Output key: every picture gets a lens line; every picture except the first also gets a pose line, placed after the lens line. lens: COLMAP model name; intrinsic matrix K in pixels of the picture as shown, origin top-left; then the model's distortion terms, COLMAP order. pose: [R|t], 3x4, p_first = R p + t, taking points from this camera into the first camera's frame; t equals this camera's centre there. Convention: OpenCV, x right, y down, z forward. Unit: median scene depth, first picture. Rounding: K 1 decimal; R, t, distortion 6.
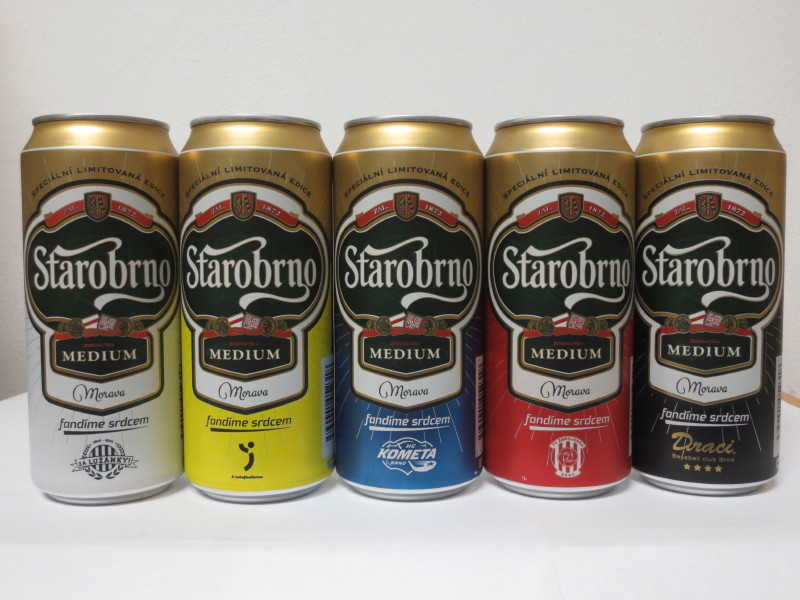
lens RADIAL K [[826.9, 0, 401.3], [0, 826.9, 299.4], [0, 0, 1]] dist [-0.008970, 0.000000]
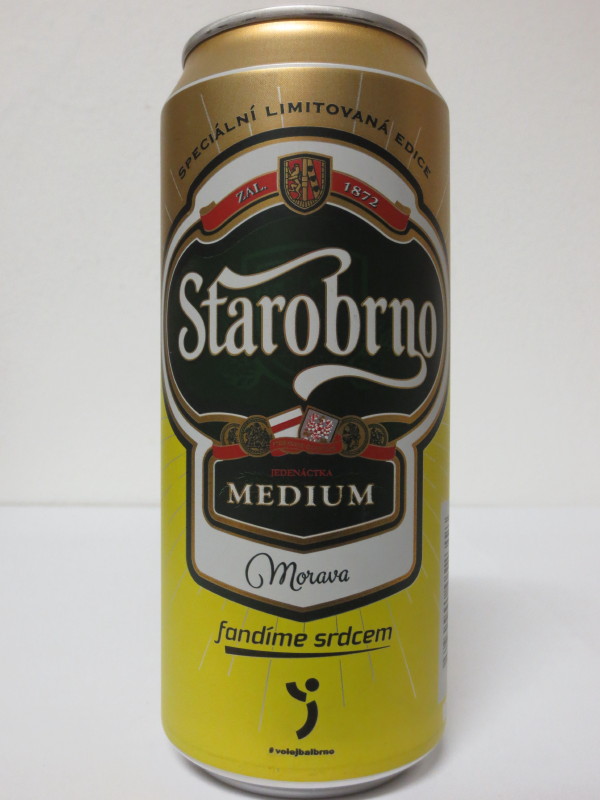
lens RADIAL K [[826.9, 0, 305.5], [0, 826.9, 399.0], [0, 0, 1]] dist [-0.008970, 0.000000]
pose [[0.999824, 0.003335, -0.018460, -0.178050], [-0.004195, 0.998899, -0.046729, 0.033344], [0.018283, 0.046798, 0.998737, 0.517379]]
